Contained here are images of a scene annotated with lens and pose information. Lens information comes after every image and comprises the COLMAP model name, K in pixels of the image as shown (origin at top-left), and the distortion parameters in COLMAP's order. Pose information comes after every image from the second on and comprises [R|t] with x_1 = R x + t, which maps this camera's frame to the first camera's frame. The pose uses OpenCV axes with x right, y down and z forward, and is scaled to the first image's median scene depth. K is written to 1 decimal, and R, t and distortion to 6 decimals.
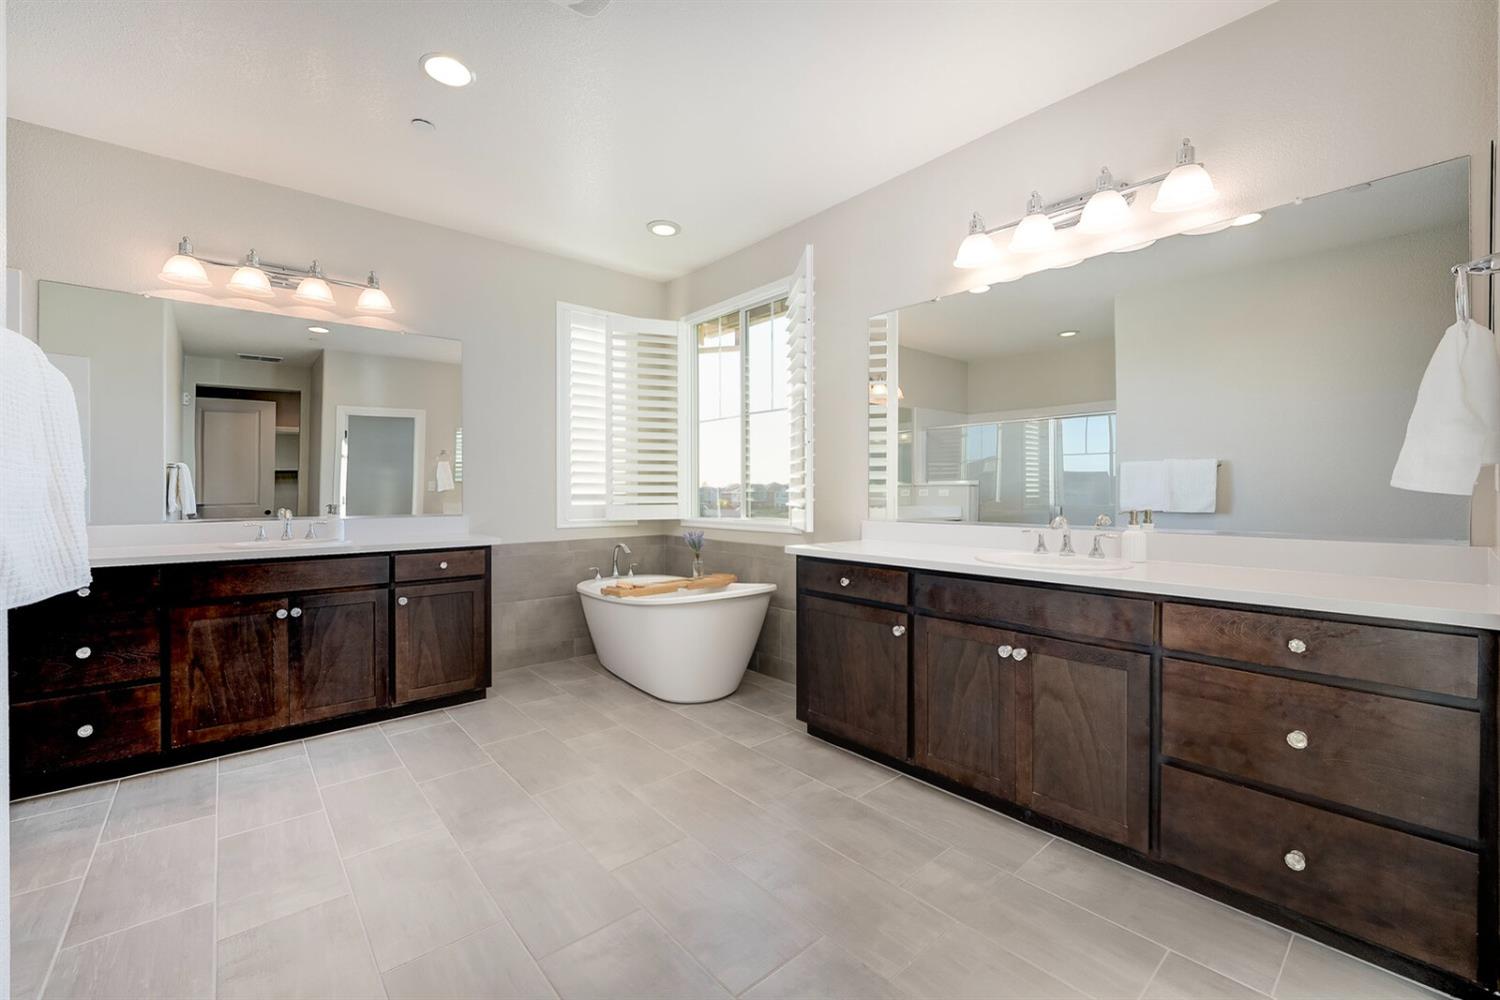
lens RADIAL K [[614.2, 0, 747.0], [0, 614.2, 495.6], [0, 0, 1]] dist [-0.004759, -0.003509]
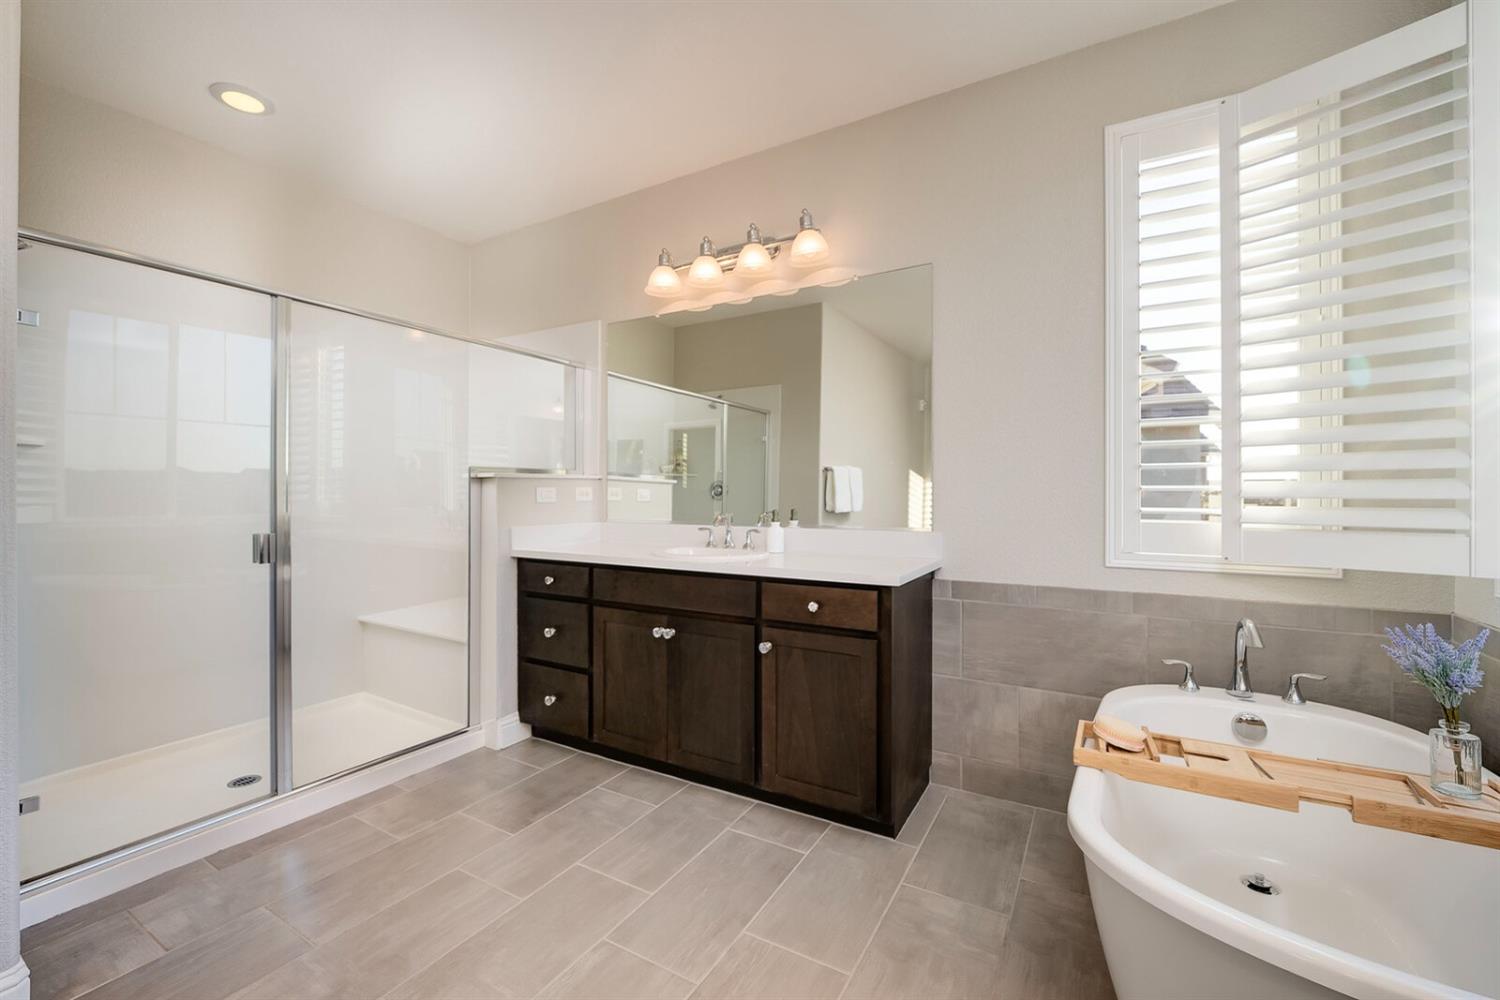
lens RADIAL K [[614.2, 0, 748.4], [0, 614.2, 490.3], [0, 0, 1]] dist [-0.004759, -0.003509]
pose [[0.328680, -0.000366, -0.944441, 0.099607], [-0.008317, 0.999960, -0.003282, -0.008029], [0.944405, 0.008934, 0.328664, 0.692655]]
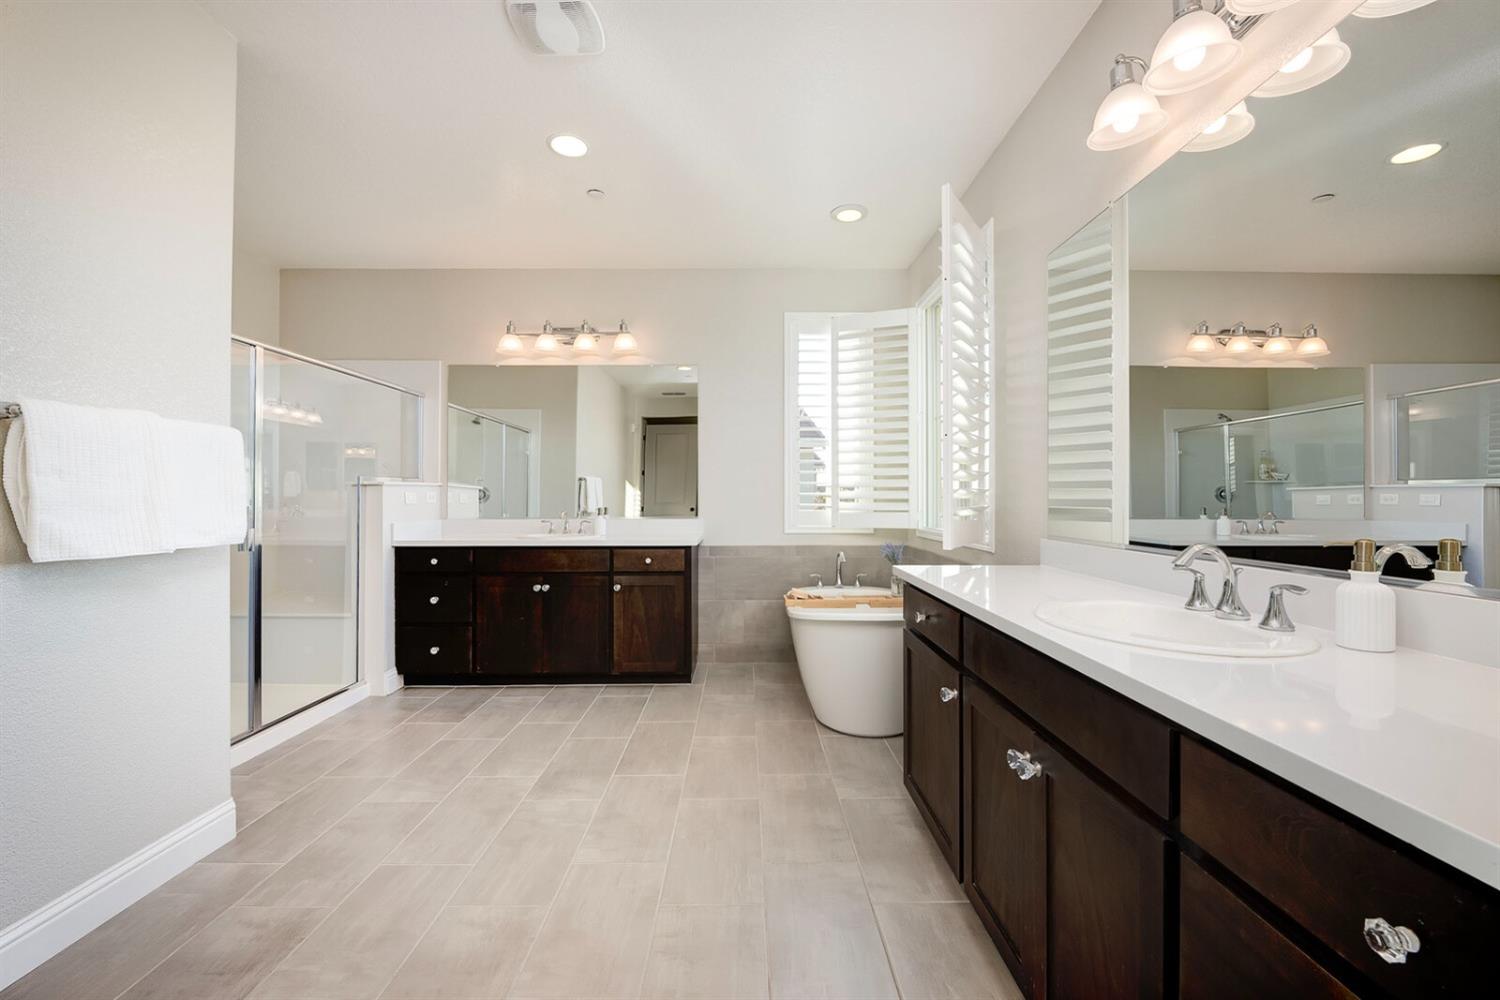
lens RADIAL K [[614.2, 0, 747.9], [0, 614.2, 491.2], [0, 0, 1]] dist [-0.004759, -0.003509]
pose [[0.763222, -0.004735, -0.646120, 0.390022], [-0.005322, 0.999893, -0.013614, -0.003164], [0.646115, 0.013829, 0.763115, 0.222328]]
